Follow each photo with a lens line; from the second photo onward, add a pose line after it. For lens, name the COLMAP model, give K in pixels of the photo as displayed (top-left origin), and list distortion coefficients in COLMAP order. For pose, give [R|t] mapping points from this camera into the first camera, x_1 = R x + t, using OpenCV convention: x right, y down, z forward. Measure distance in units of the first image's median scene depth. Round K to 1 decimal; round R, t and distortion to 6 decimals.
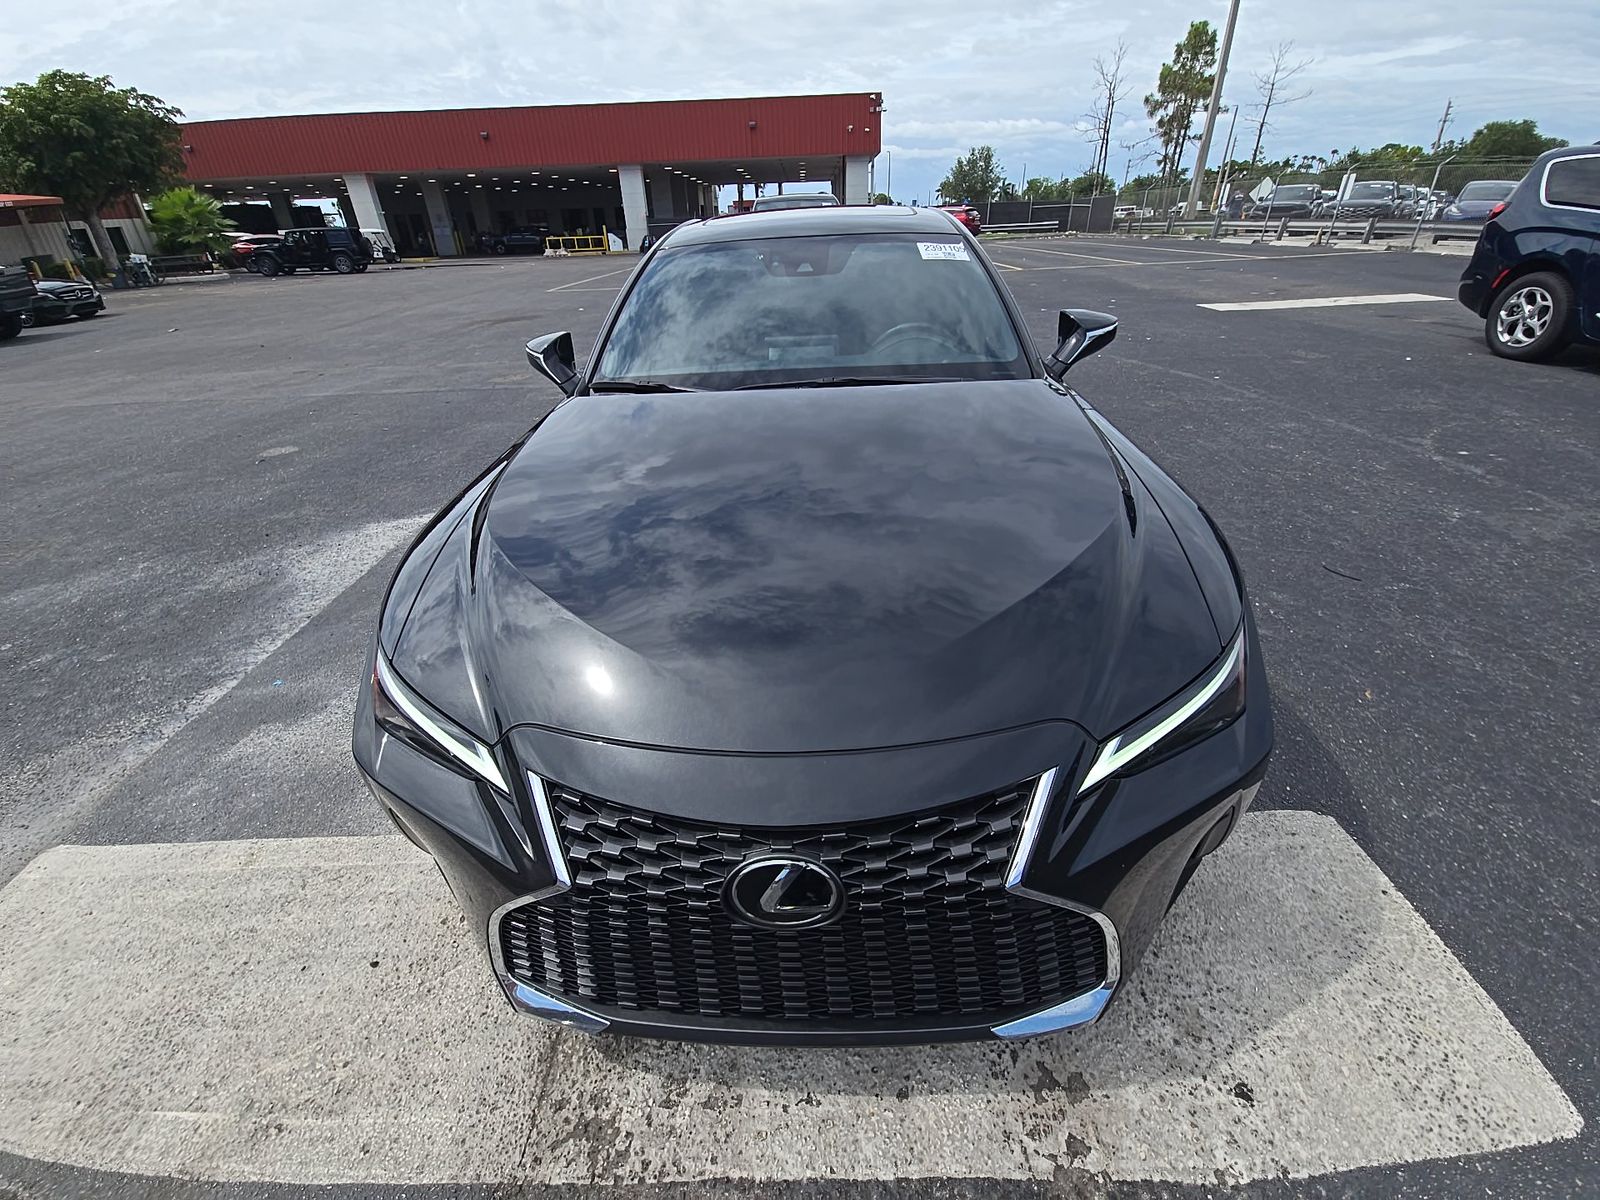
lens RADIAL K [[613.1, 0, 800.0], [0, 613.1, 600.0], [0, 0, 1]] dist [0.023884, -0.013676]
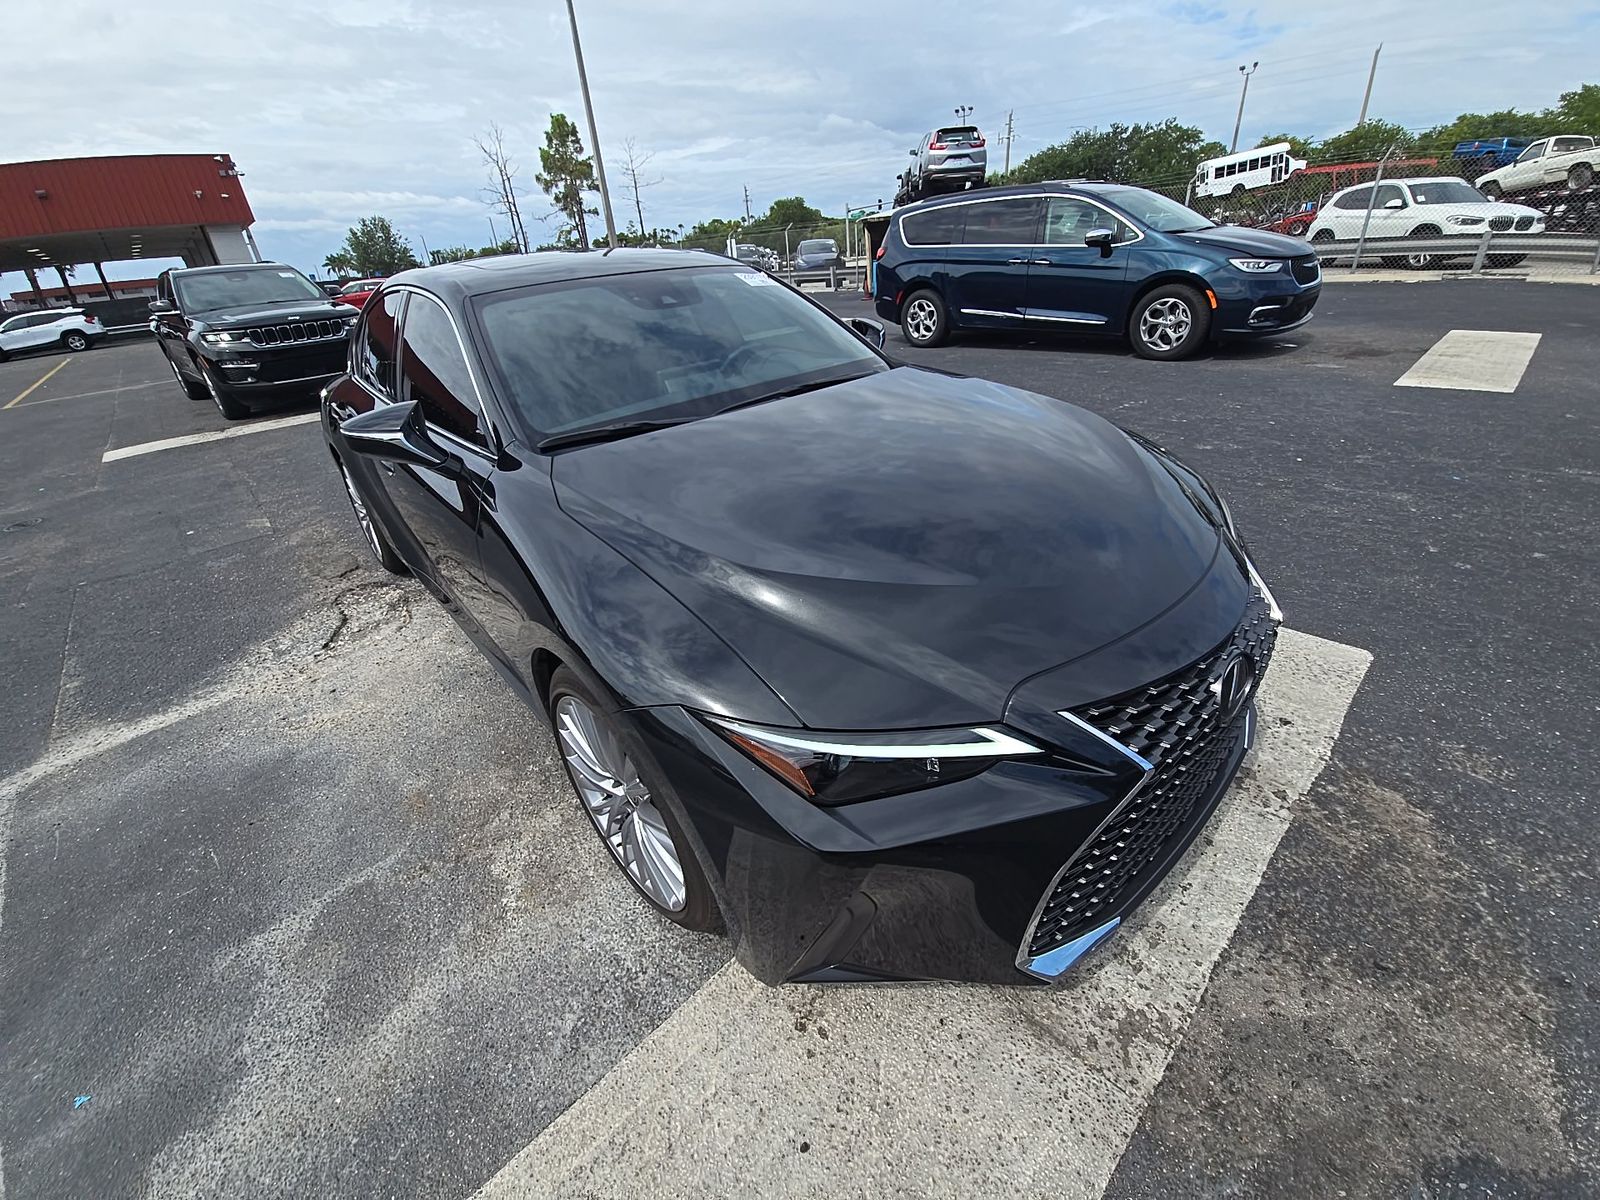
lens RADIAL K [[610.1, 0, 803.7], [0, 610.1, 602.7], [0, 0, 1]] dist [0.017721, -0.013459]
pose [[0.739937, -0.351101, 0.573777, -1.097924], [0.391715, 0.918333, 0.056787, -0.103500], [-0.546856, 0.182738, 0.817040, 0.303551]]
